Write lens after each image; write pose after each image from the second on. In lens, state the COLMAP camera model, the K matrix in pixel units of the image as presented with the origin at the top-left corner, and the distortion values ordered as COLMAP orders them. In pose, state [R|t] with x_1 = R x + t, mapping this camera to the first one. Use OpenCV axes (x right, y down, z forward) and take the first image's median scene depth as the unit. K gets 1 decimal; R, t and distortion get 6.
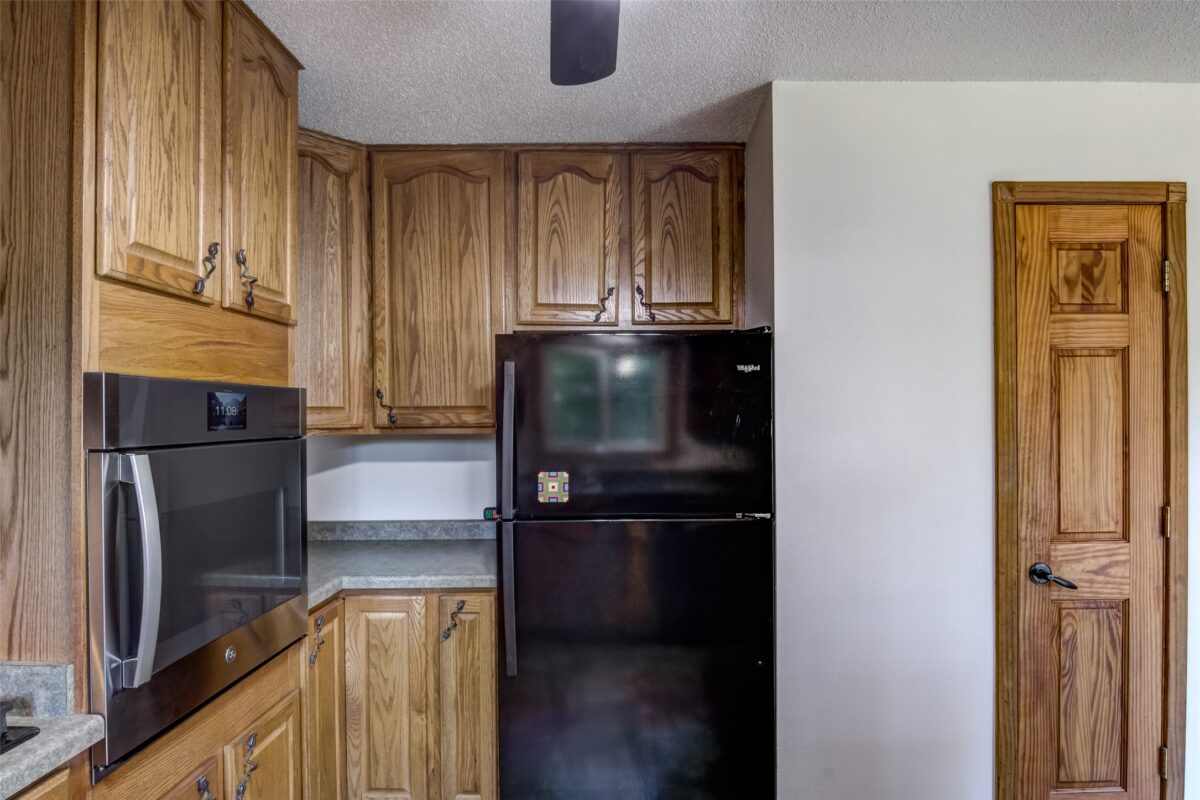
lens RADIAL K [[684.7, 0, 620.3], [0, 684.7, 419.5], [0, 0, 1]] dist [-0.005014, -0.014266]
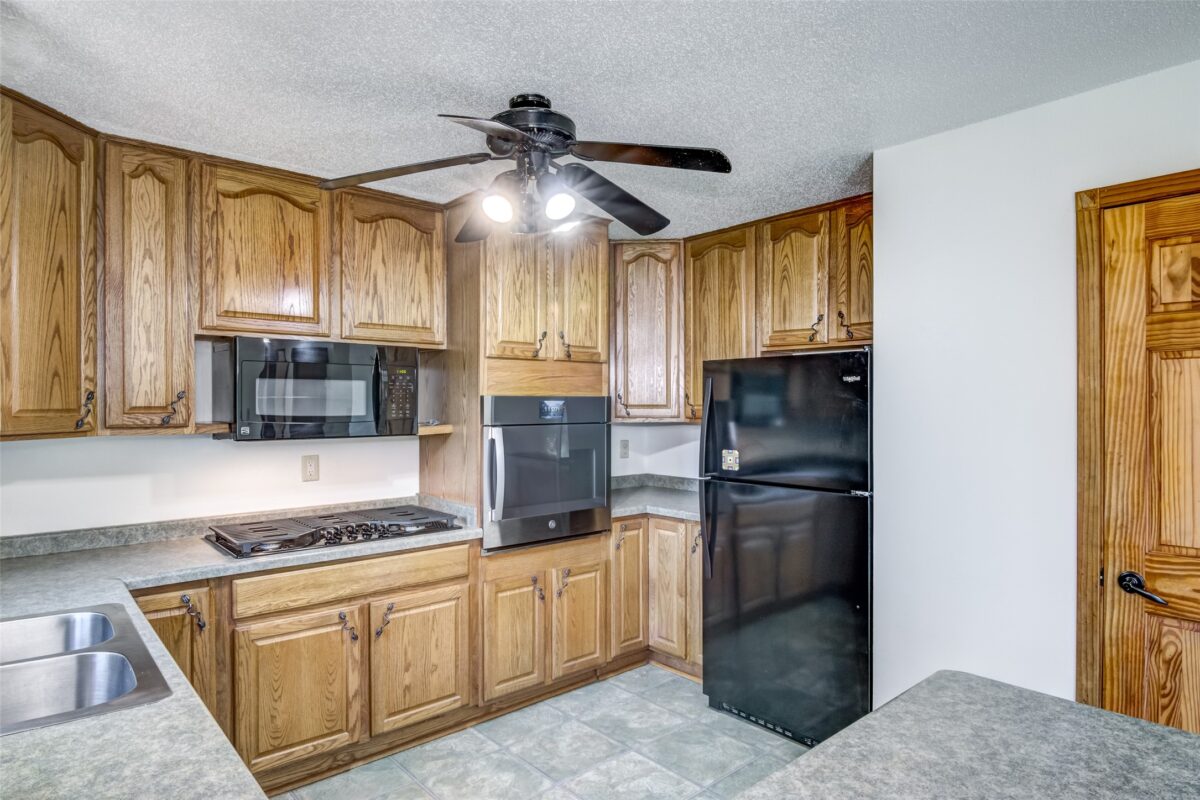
lens RADIAL K [[684.7, 0, 603.5], [0, 684.7, 408.0], [0, 0, 1]] dist [-0.005014, -0.014266]
pose [[0.657510, 0.010555, -0.753372, 0.850061], [-0.008742, 0.999941, 0.006380, -0.023528], [0.753395, 0.002392, 0.657563, -0.210159]]
